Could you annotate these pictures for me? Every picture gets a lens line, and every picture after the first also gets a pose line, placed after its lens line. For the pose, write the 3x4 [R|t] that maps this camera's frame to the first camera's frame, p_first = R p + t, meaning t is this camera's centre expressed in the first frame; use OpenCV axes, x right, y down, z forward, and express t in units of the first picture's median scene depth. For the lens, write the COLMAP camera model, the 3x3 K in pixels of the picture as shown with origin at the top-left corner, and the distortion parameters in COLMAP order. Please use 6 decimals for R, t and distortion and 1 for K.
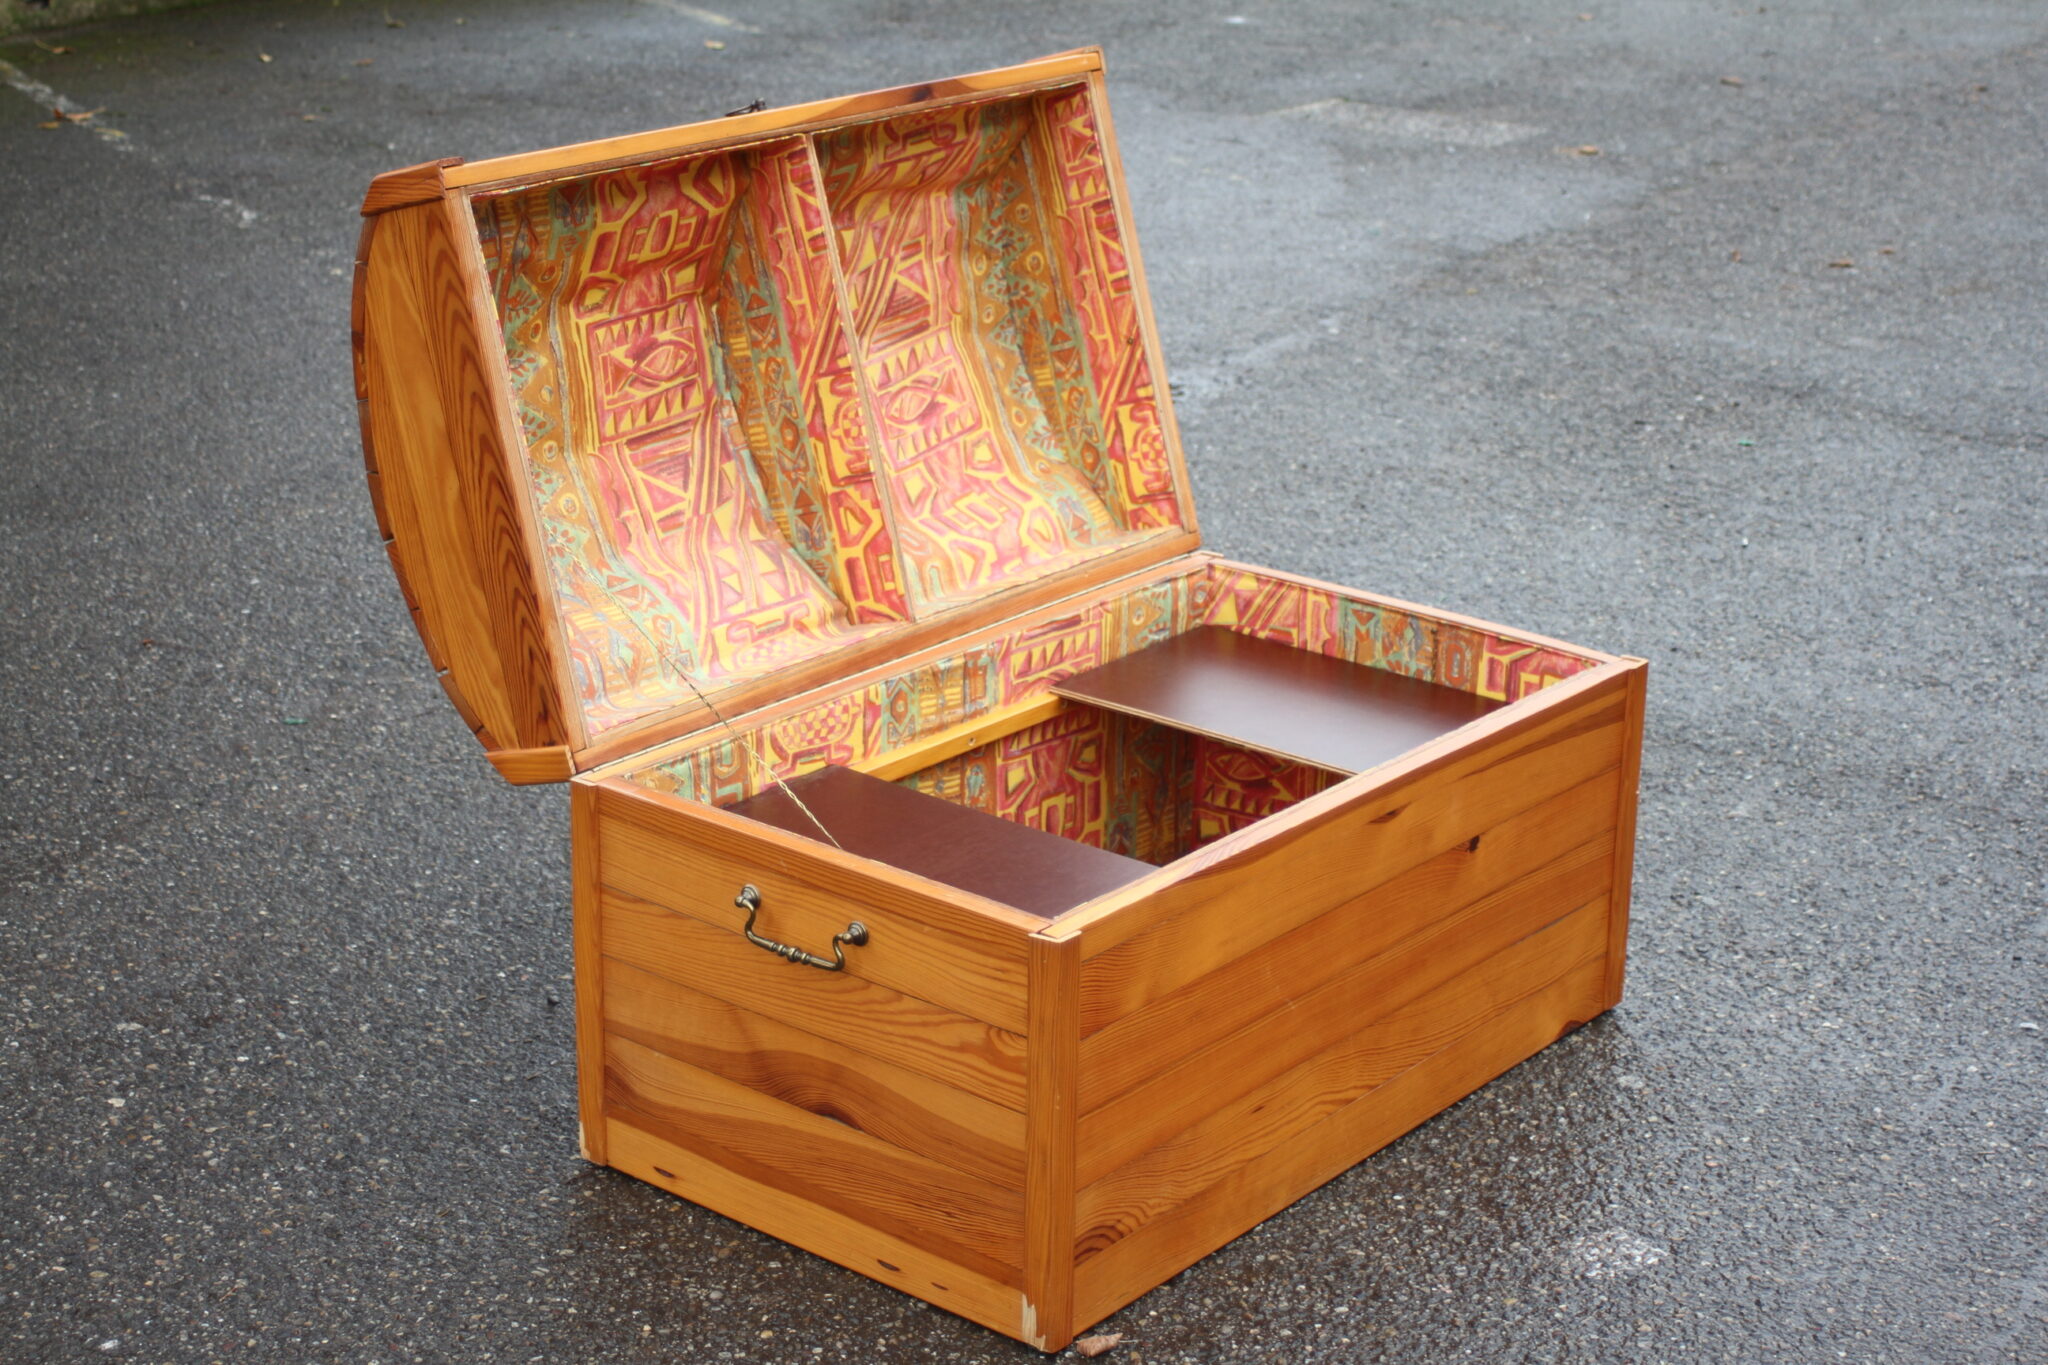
lens RADIAL K [[3413.0, 0, 1031.4], [0, 3413.0, 691.3], [0, 0, 1]] dist [-0.083314, 0.000000]
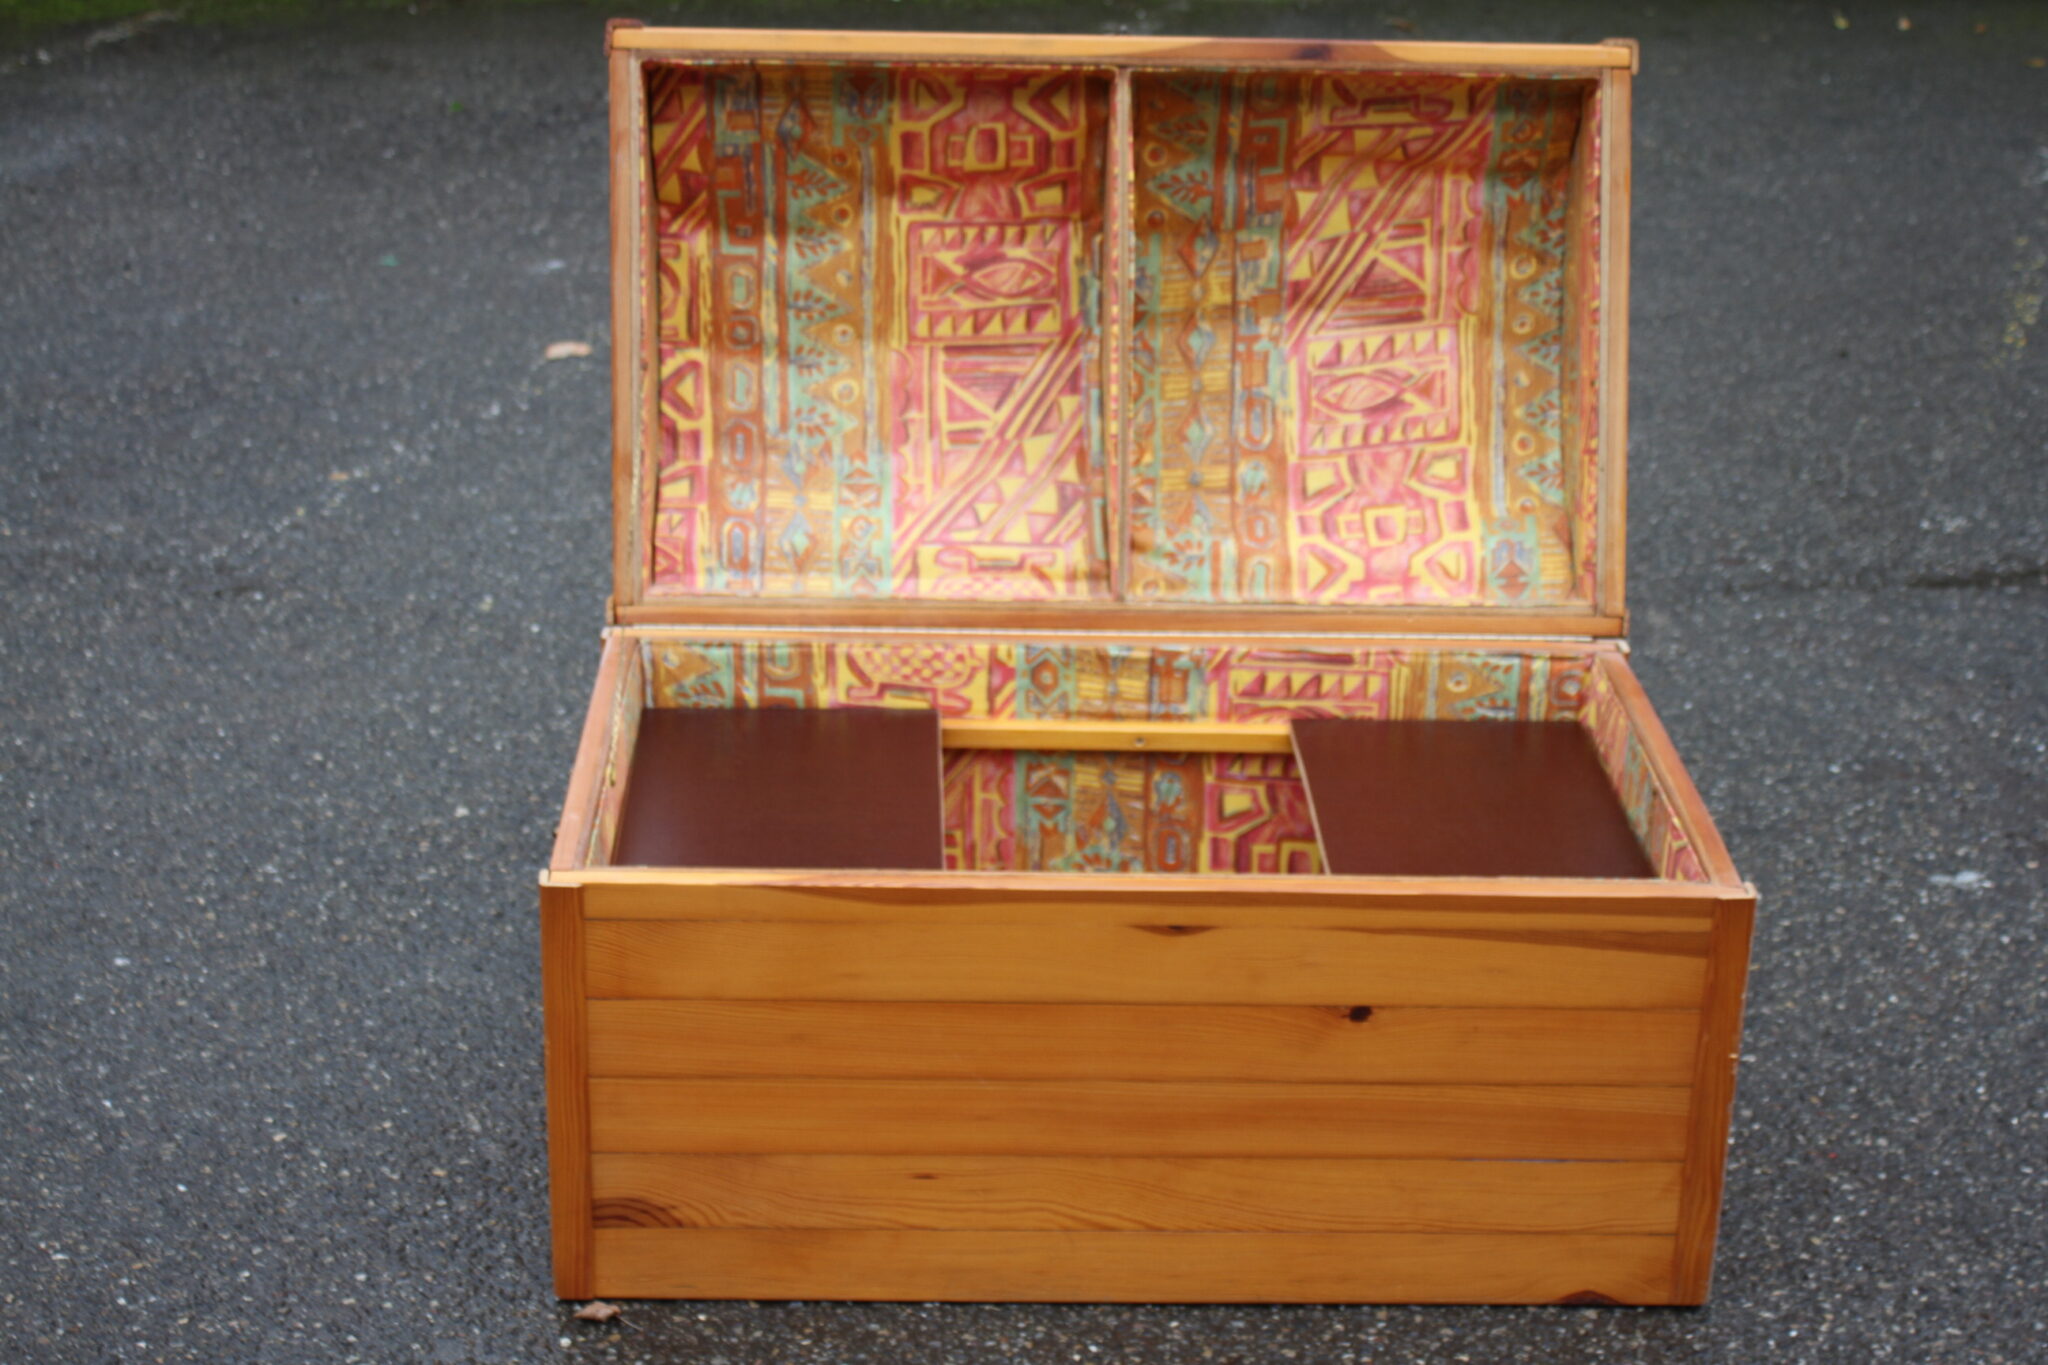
lens RADIAL K [[3264.2, 0, 1010.5], [0, 3264.2, 696.4], [0, 0, 1]] dist [-0.098662, 0.000000]
pose [[0.655669, 0.284861, -0.699251, 0.605717], [-0.261940, 0.954402, 0.143191, -0.120742], [0.708156, 0.089276, 0.700389, 0.367614]]
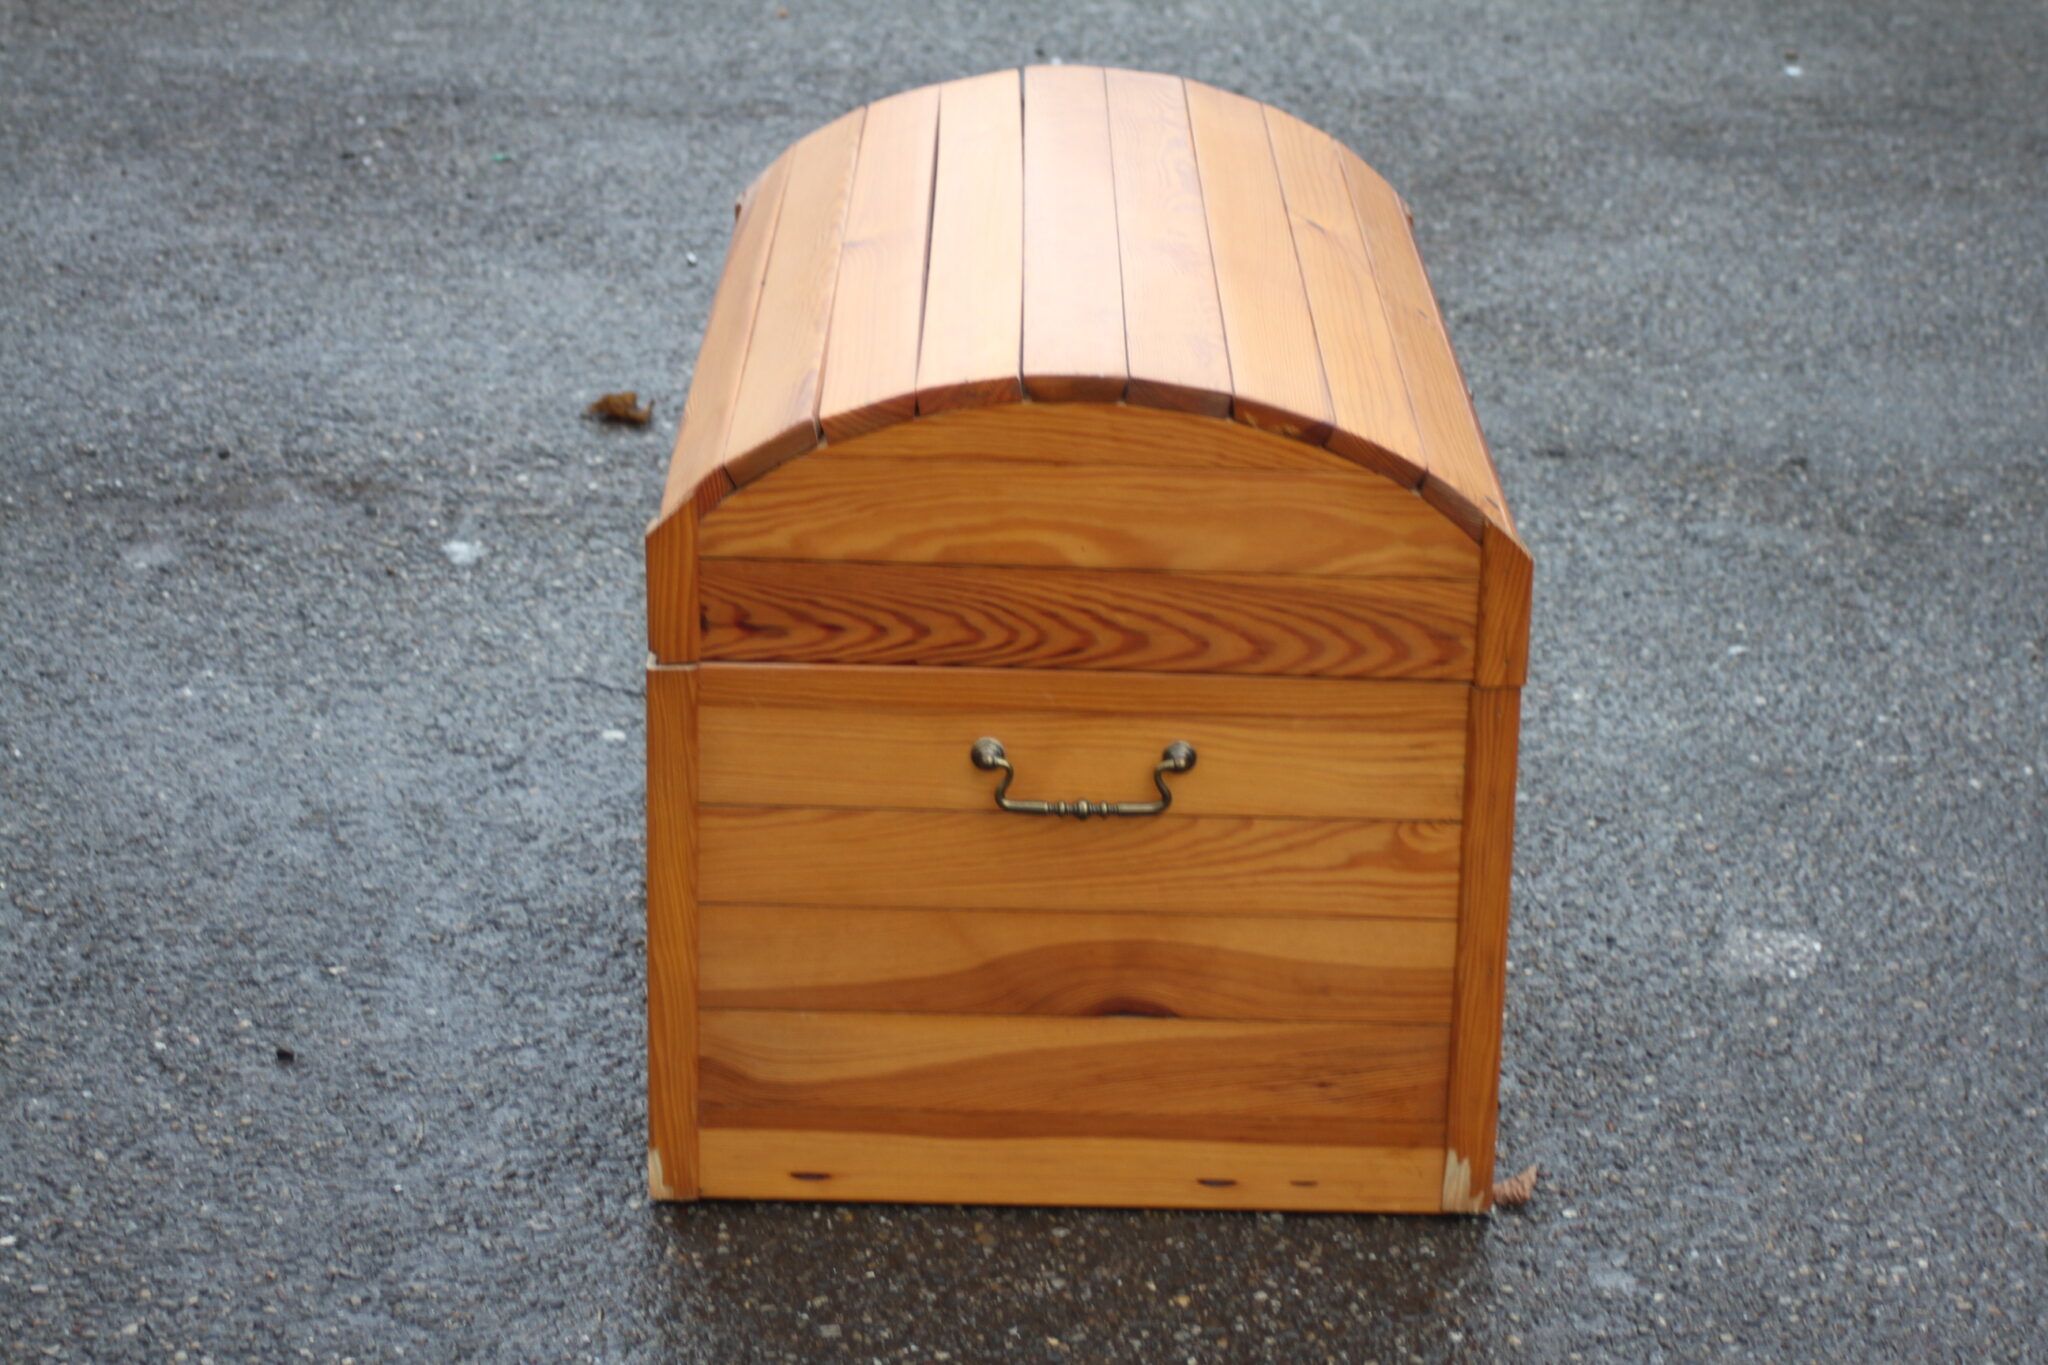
lens RADIAL K [[4383.1, 0, 1022.2], [0, 4383.1, 673.2], [0, 0, 1]] dist [0.003403, 0.000000]
pose [[0.785543, -0.211041, 0.581707, -0.568504], [0.199091, 0.976259, 0.085329, -0.033748], [-0.585905, 0.048783, 0.808910, 0.196045]]
